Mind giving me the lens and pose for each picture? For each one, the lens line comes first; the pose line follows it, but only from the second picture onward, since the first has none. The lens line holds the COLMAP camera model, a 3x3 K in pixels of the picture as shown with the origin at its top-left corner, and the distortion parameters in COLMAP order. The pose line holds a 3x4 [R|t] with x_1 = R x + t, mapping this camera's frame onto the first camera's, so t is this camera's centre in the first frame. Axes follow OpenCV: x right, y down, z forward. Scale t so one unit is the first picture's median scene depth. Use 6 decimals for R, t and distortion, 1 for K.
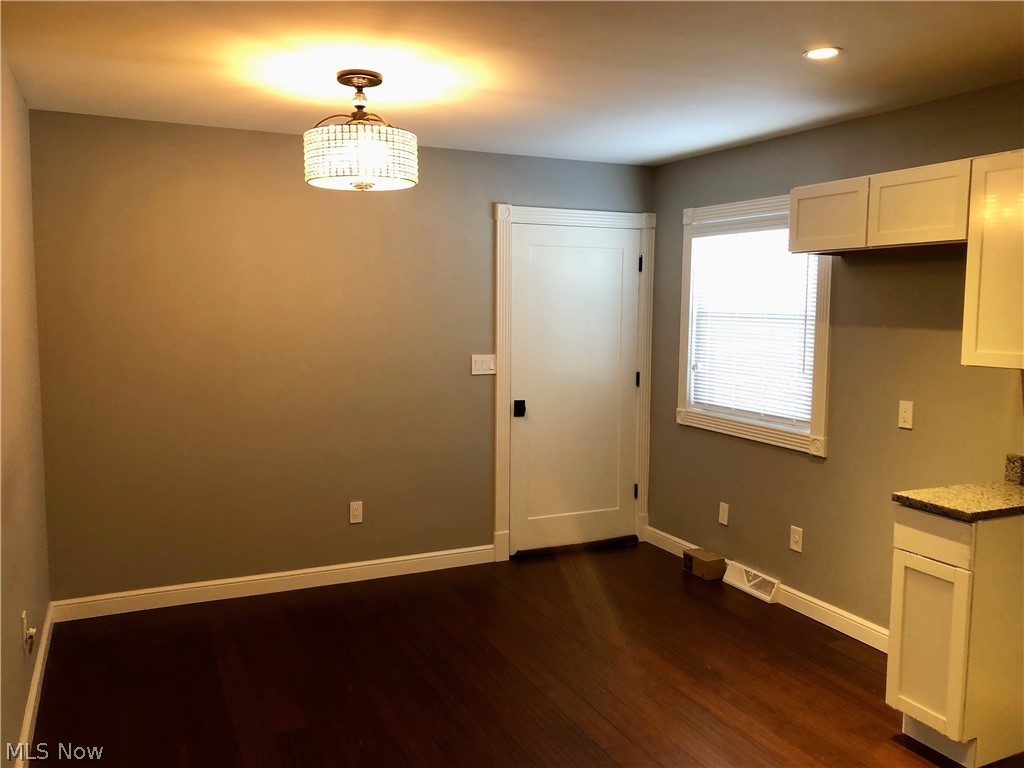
lens RADIAL K [[837.2, 0, 513.7], [0, 837.2, 385.1], [0, 0, 1]] dist [0.030836, -0.038421]
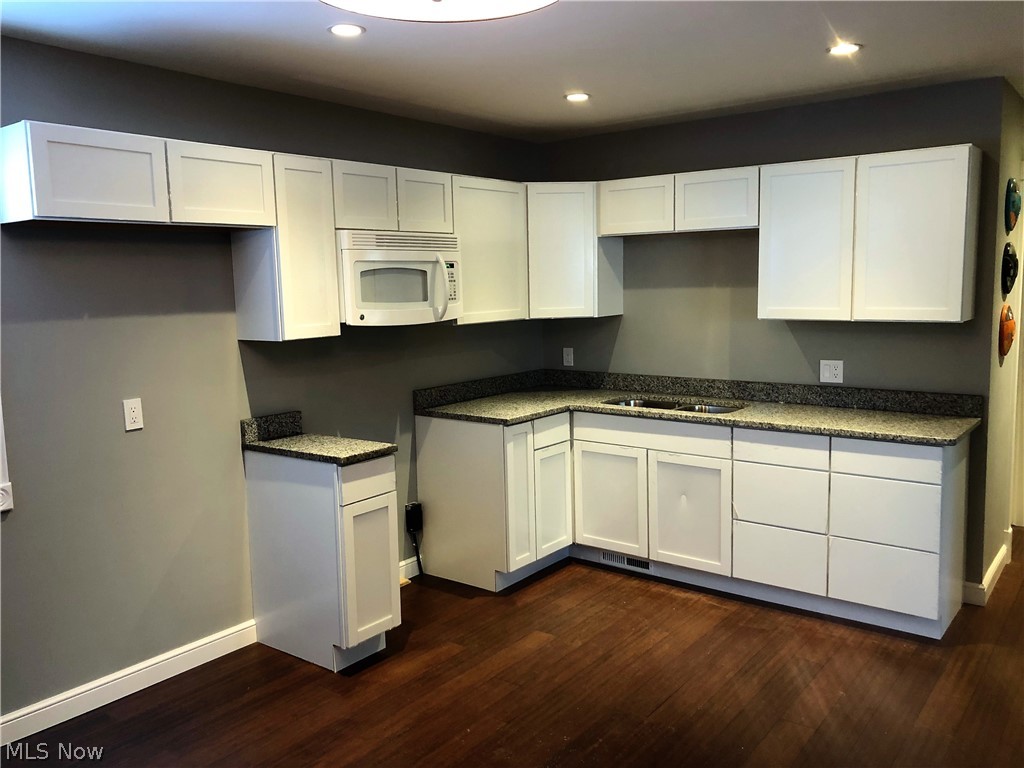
lens RADIAL K [[837.2, 0, 514.3], [0, 837.2, 370.4], [0, 0, 1]] dist [0.030836, -0.038421]
pose [[-0.462834, -0.093941, 0.881453, -0.563380], [0.102918, 0.981950, 0.158691, -0.124289], [-0.880450, 0.164165, -0.444811, 1.185152]]
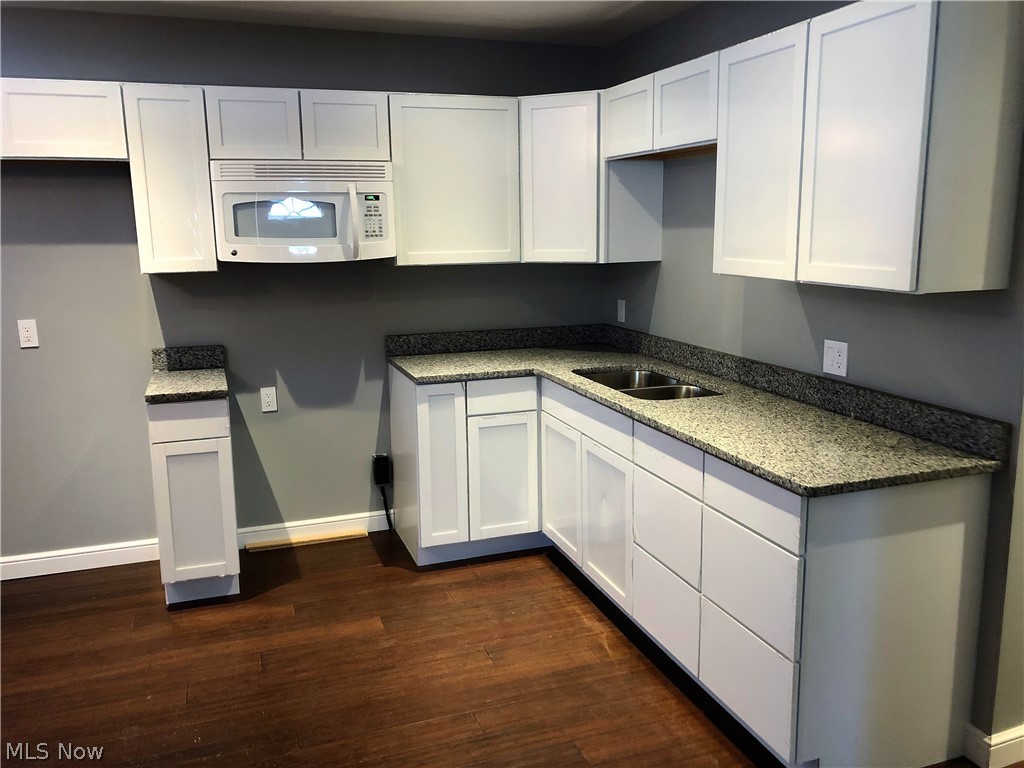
lens RADIAL K [[837.2, 0, 517.2], [0, 837.2, 375.4], [0, 0, 1]] dist [0.030836, -0.038421]
pose [[0.094332, -0.184432, 0.978308, -0.518648], [0.108786, 0.978715, 0.174020, -0.029819], [-0.989579, 0.090010, 0.112388, 0.376341]]
